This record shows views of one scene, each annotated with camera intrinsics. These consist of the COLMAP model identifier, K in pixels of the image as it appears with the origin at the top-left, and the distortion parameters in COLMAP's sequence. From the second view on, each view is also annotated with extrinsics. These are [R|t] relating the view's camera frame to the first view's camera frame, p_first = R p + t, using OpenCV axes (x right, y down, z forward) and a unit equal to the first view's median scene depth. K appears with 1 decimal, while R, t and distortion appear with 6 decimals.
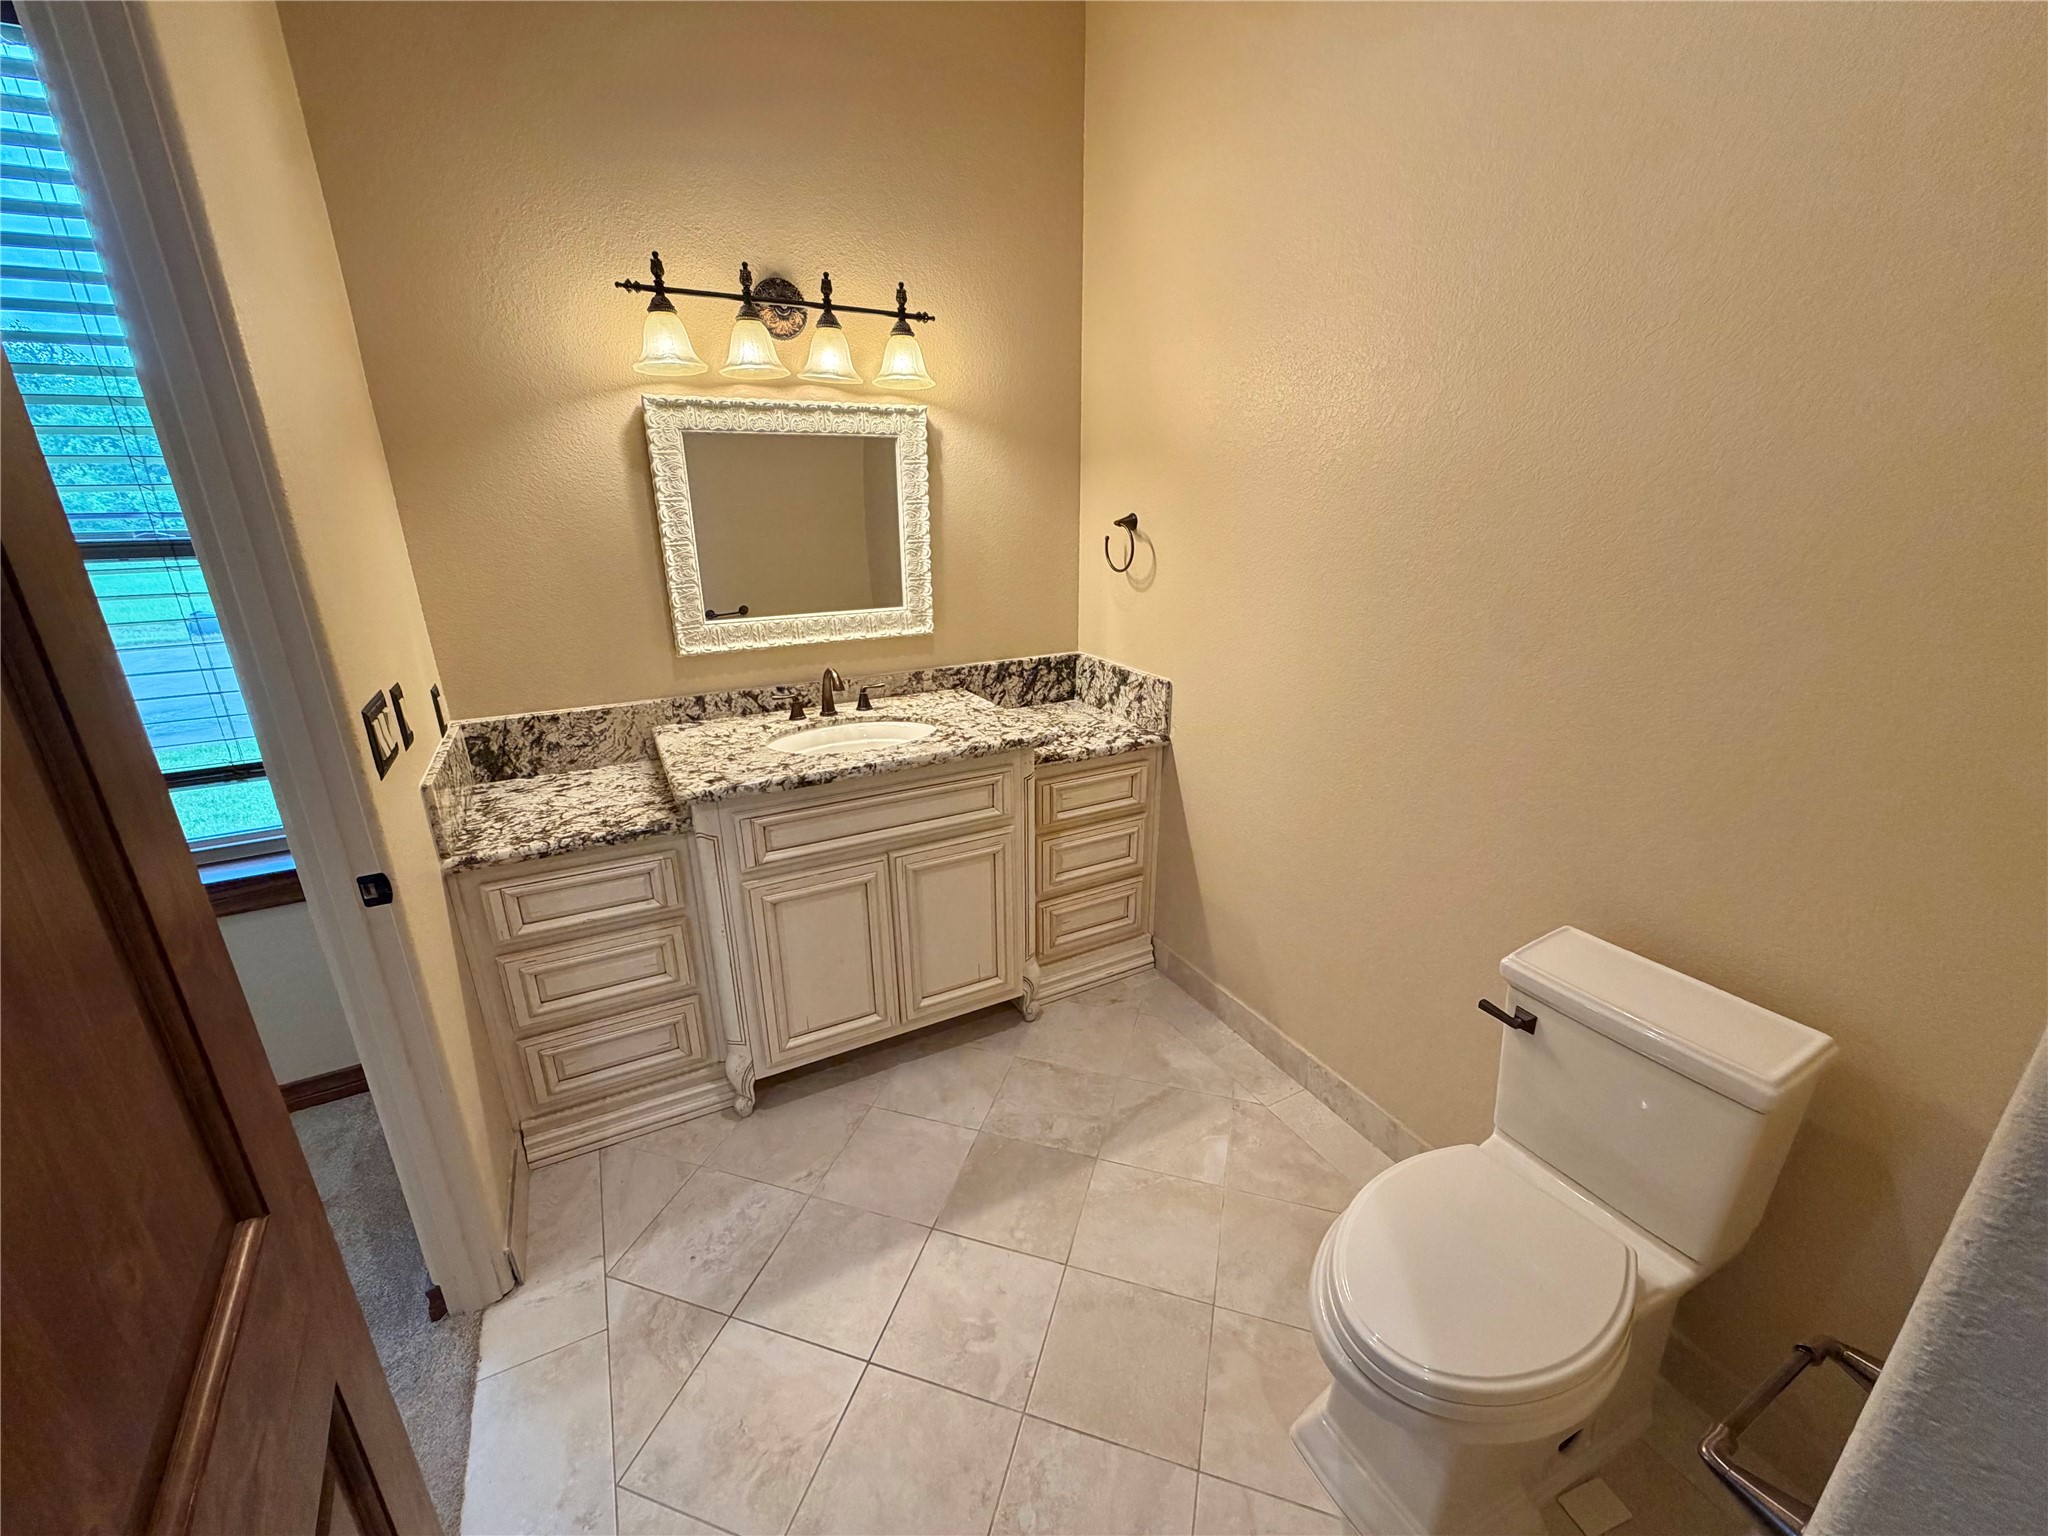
lens RADIAL K [[814.7, 0, 1022.4], [0, 814.7, 765.6], [0, 0, 1]] dist [0.003371, -0.000339]
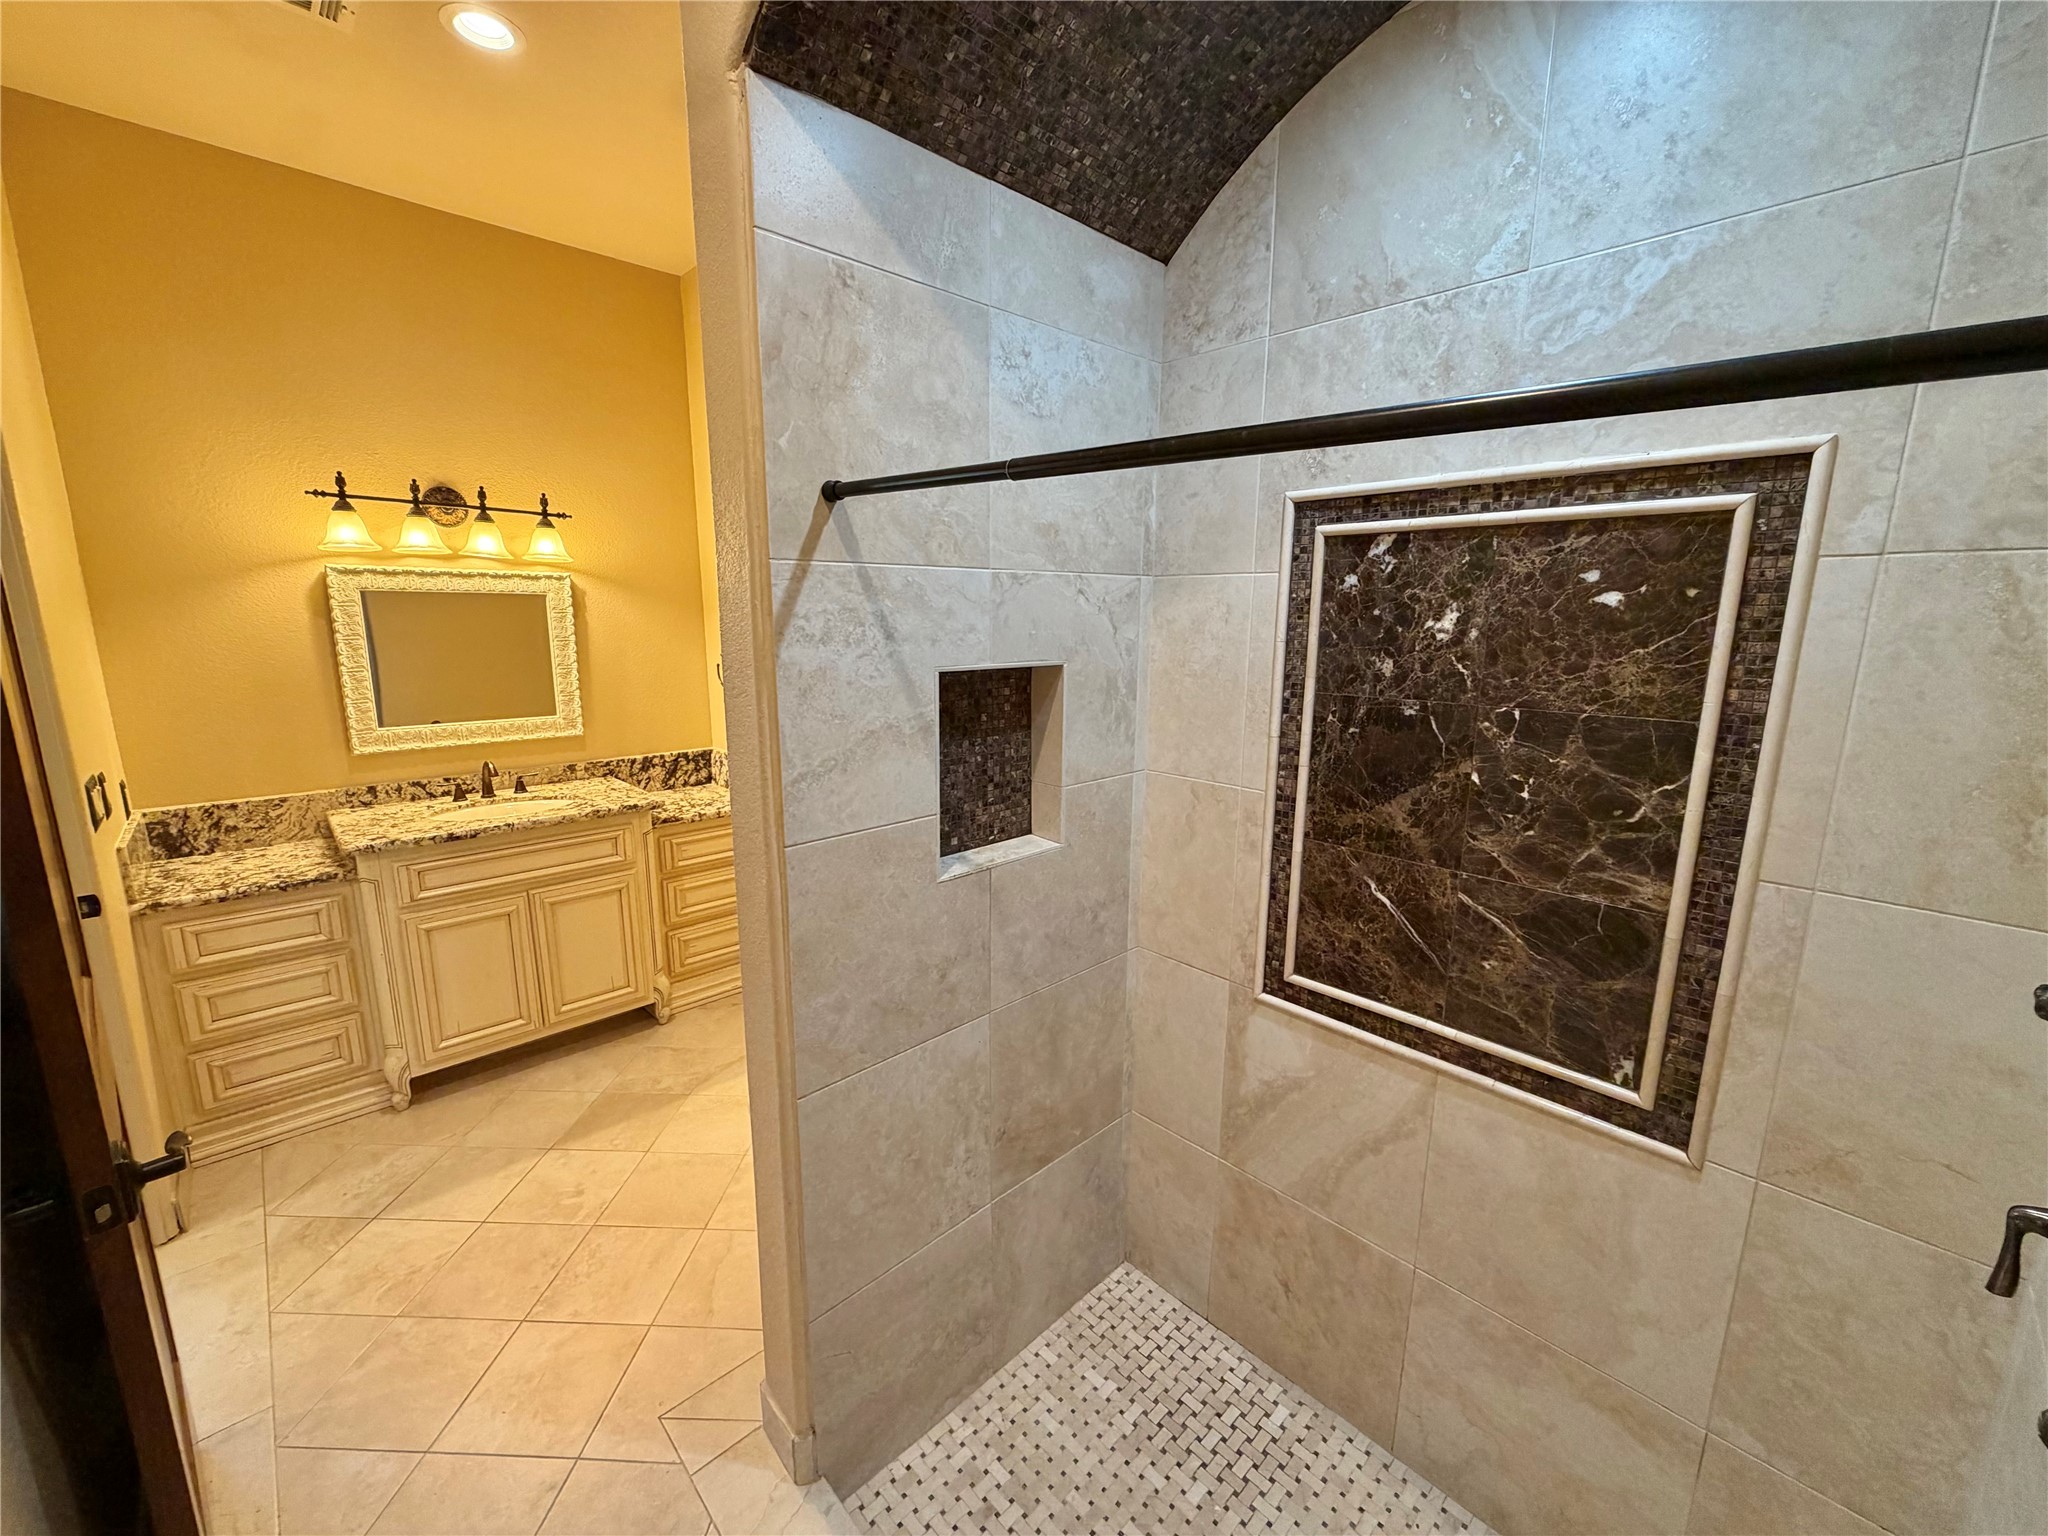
lens RADIAL K [[814.7, 0, 1020.4], [0, 814.7, 769.6], [0, 0, 1]] dist [0.003371, -0.000339]
pose [[0.963706, -0.034997, 0.264663, 0.270300], [0.070560, 0.989507, -0.126082, 0.134182], [-0.257474, 0.140181, 0.956063, -0.537204]]
